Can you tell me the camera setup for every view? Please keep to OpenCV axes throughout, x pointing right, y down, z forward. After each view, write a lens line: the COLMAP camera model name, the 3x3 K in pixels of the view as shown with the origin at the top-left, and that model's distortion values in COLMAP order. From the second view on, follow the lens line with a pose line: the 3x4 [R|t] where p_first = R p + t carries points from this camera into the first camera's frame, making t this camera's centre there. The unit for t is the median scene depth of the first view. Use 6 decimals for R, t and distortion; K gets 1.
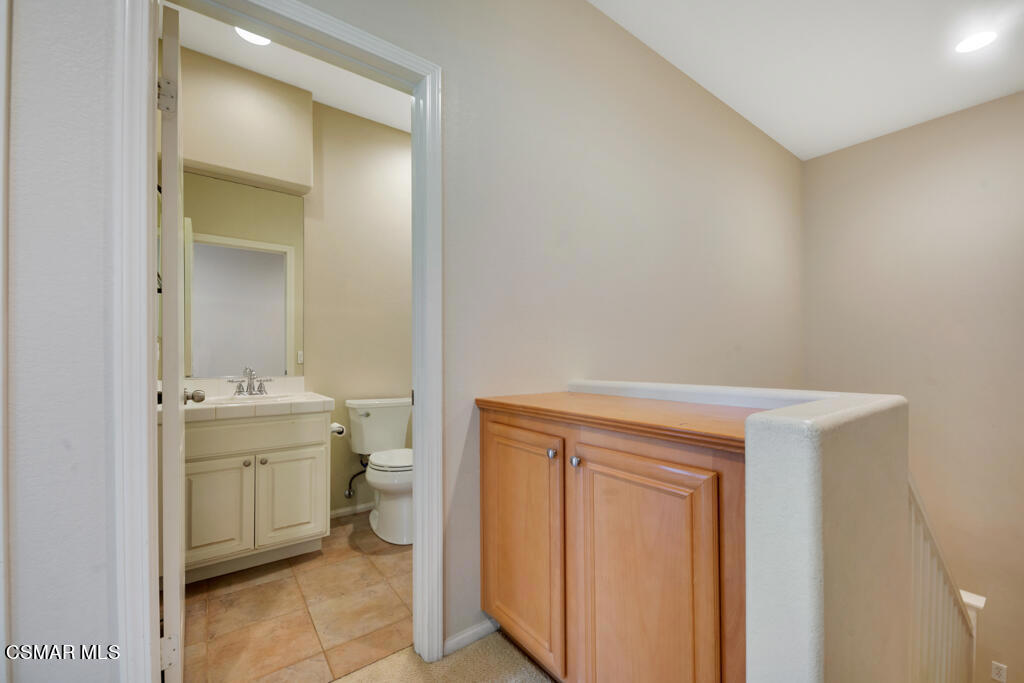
lens RADIAL K [[419.7, 0, 513.5], [0, 419.7, 342.6], [0, 0, 1]] dist [0.007558, -0.002441]
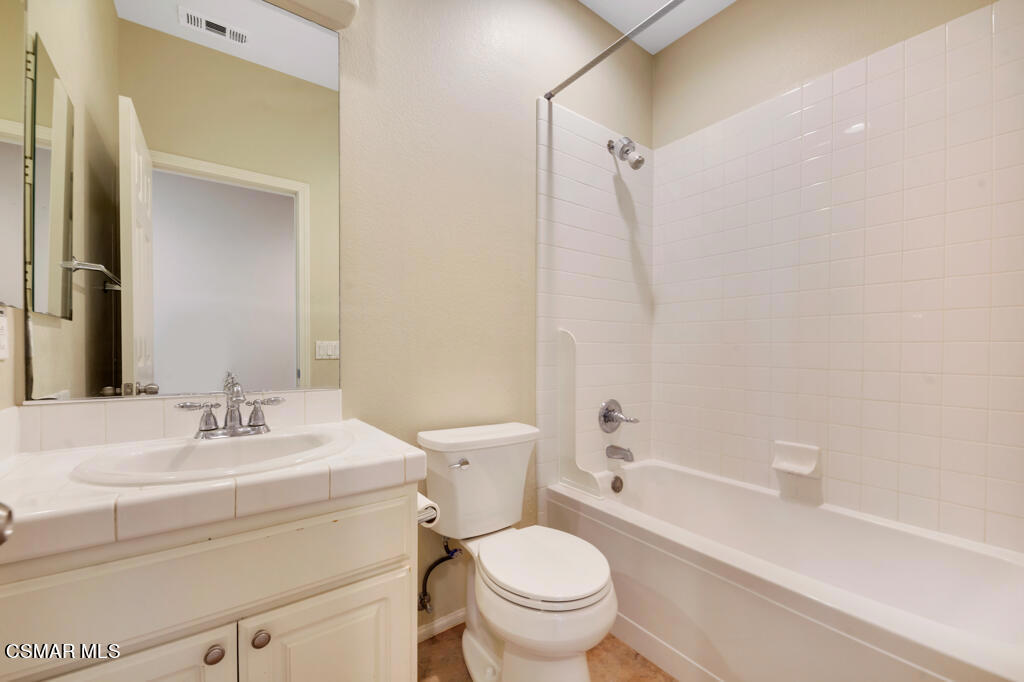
lens RADIAL K [[419.7, 0, 511.8], [0, 419.7, 348.0], [0, 0, 1]] dist [0.007558, -0.002441]
pose [[0.999916, 0.005742, -0.011605, -0.325619], [-0.005384, 0.999515, 0.030667, 0.015152], [0.011775, -0.030602, 0.999462, 0.562612]]
